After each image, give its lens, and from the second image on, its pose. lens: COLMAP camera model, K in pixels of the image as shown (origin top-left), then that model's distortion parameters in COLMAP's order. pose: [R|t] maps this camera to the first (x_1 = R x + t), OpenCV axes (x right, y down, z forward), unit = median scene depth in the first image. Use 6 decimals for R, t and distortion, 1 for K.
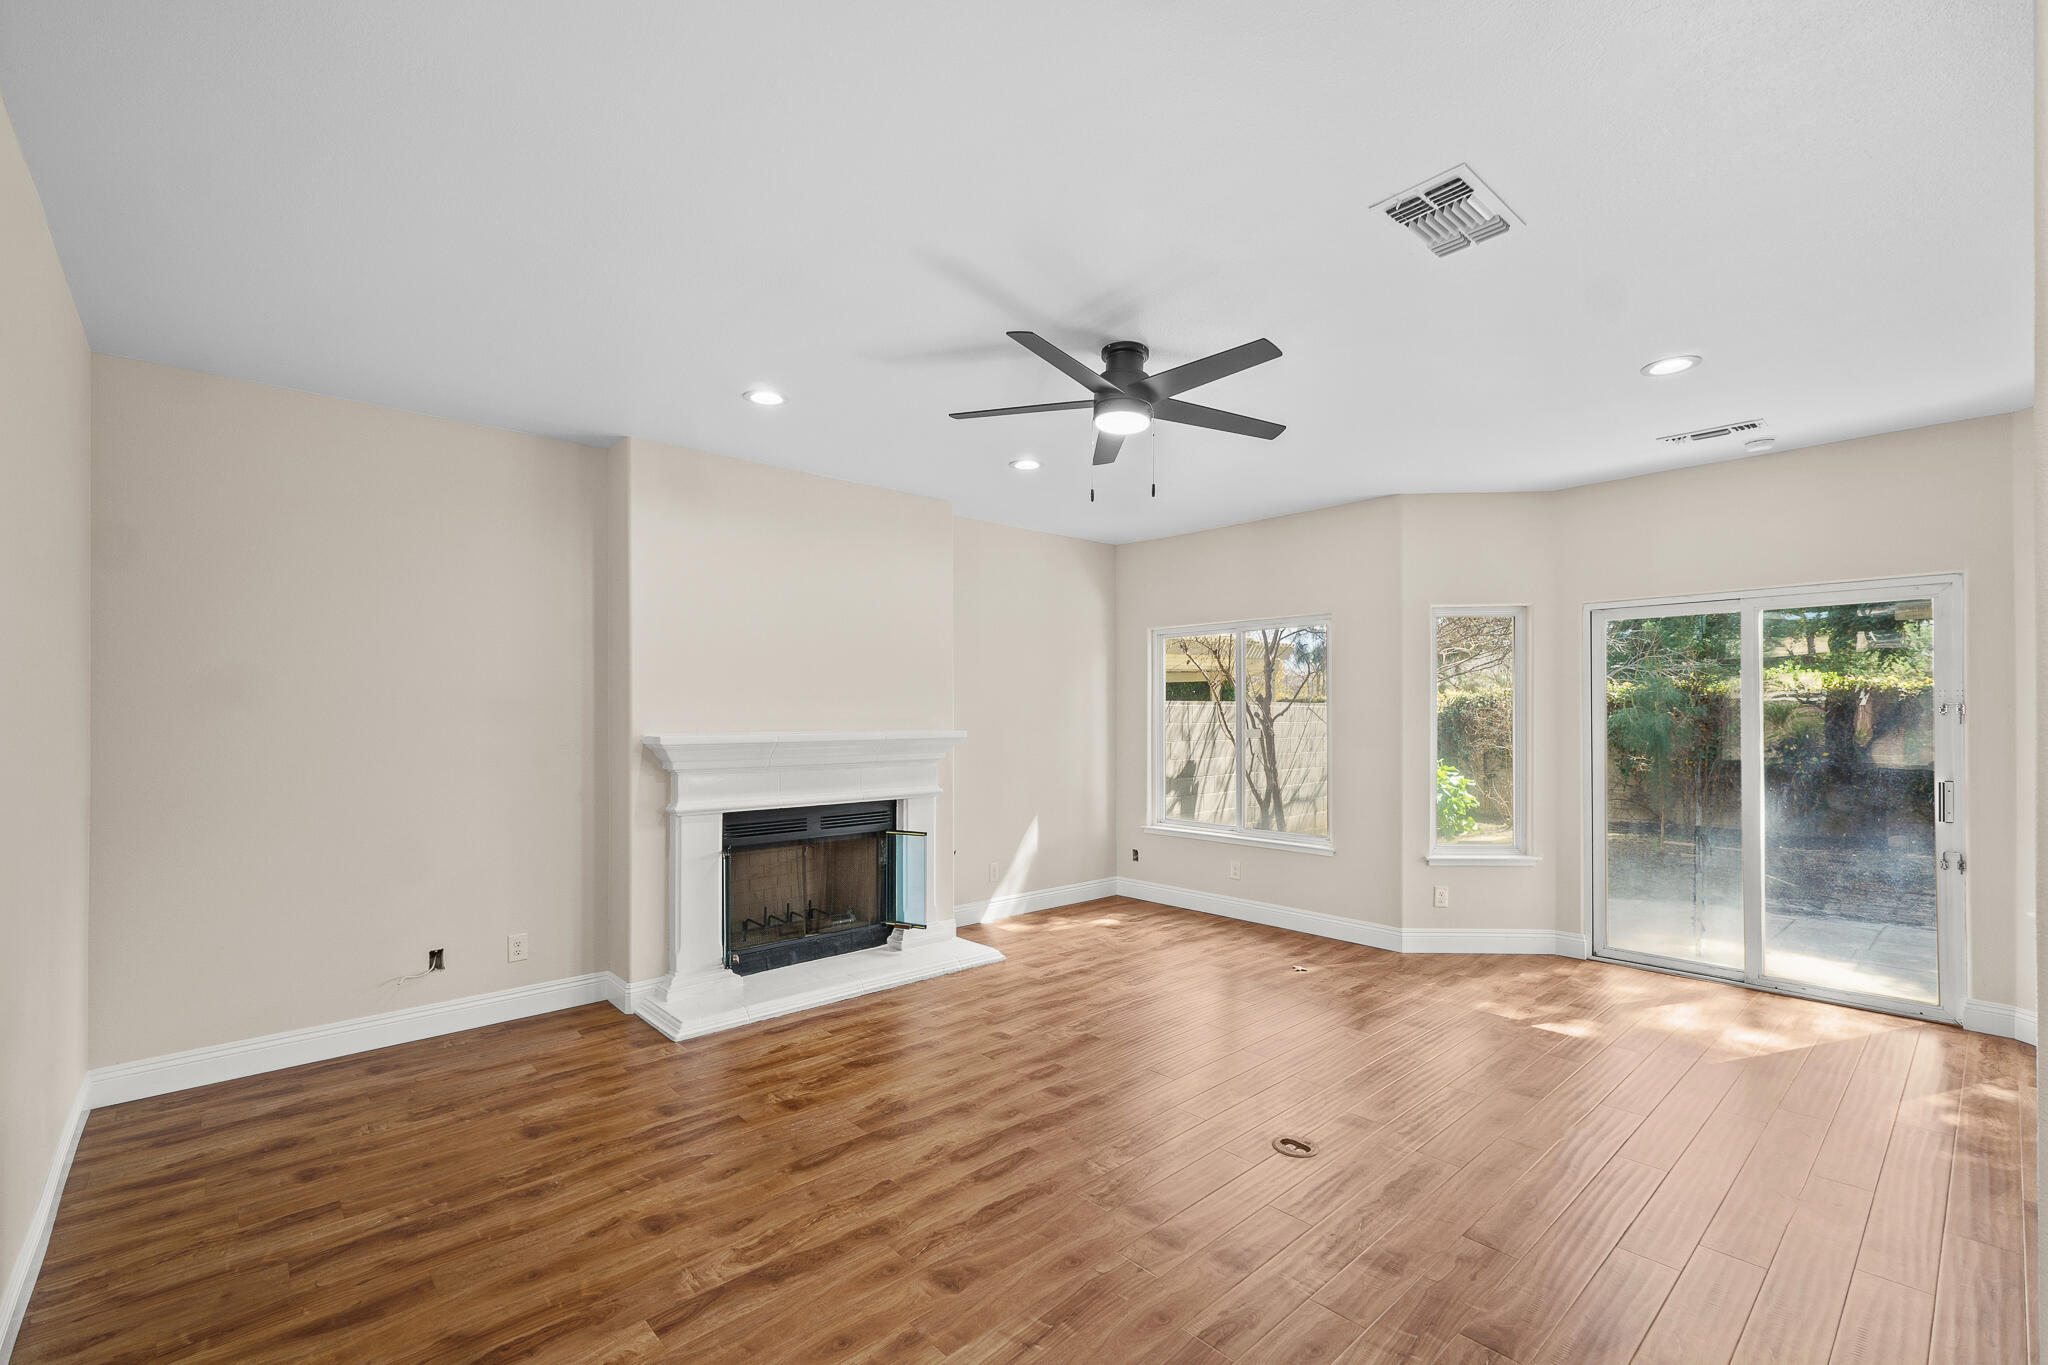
lens RADIAL K [[902.5, 0, 1019.8], [0, 902.5, 711.4], [0, 0, 1]] dist [0.009356, -0.000136]
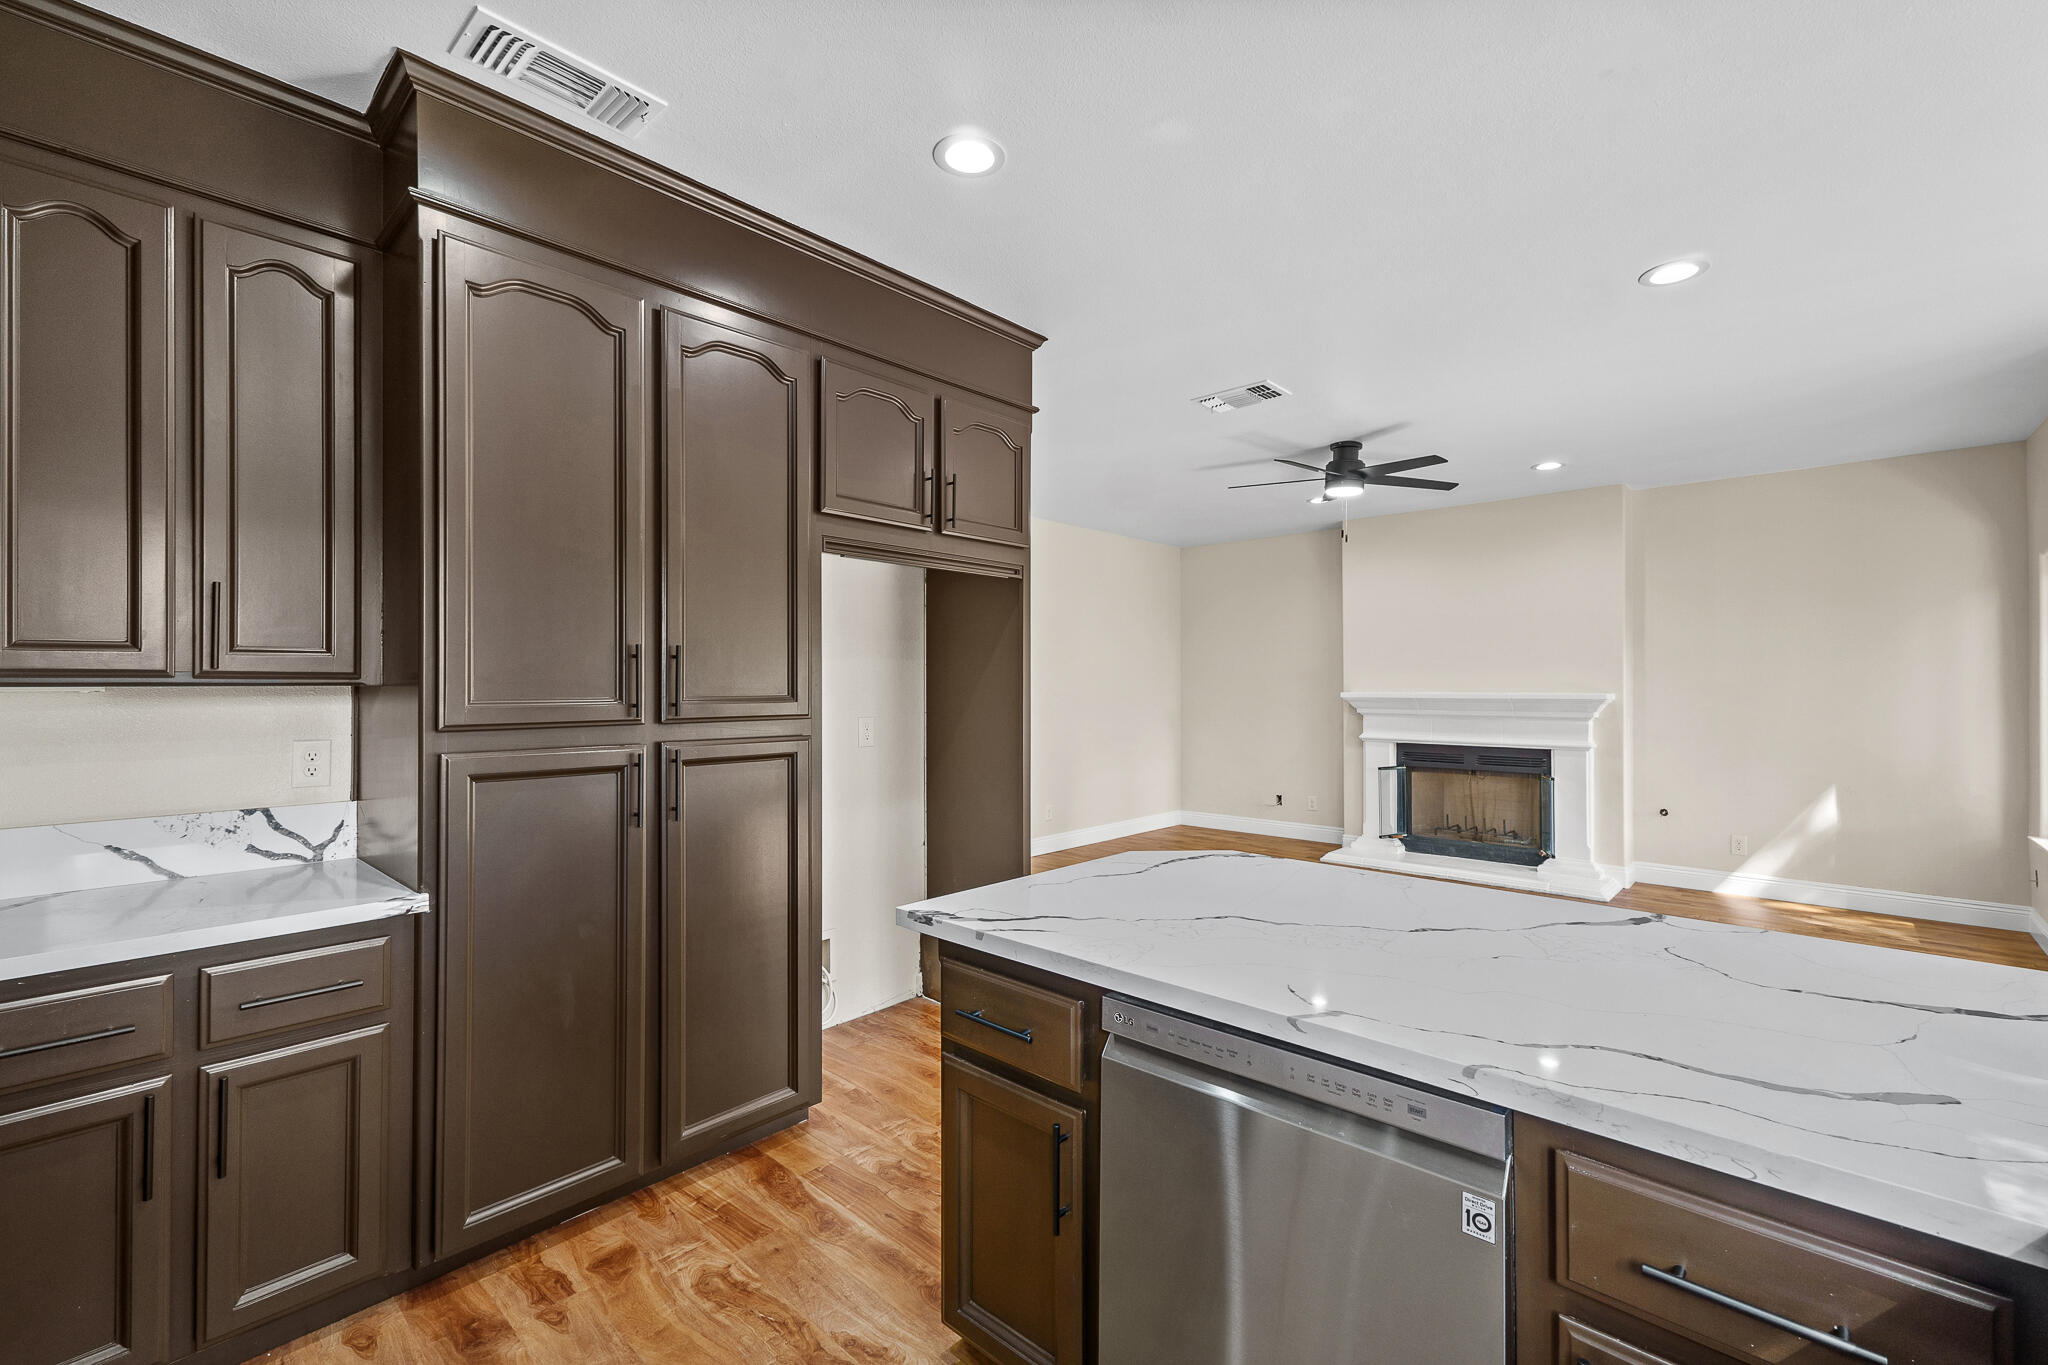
lens RADIAL K [[916.4, 0, 1024.0], [0, 916.4, 682.5], [0, 0, 1]] dist [0.002747, 0.000174]
pose [[0.068293, -0.011124, -0.997603, 1.292889], [0.007068, 0.999918, -0.010666, 0.020119], [0.997640, -0.006323, 0.068366, 0.250173]]
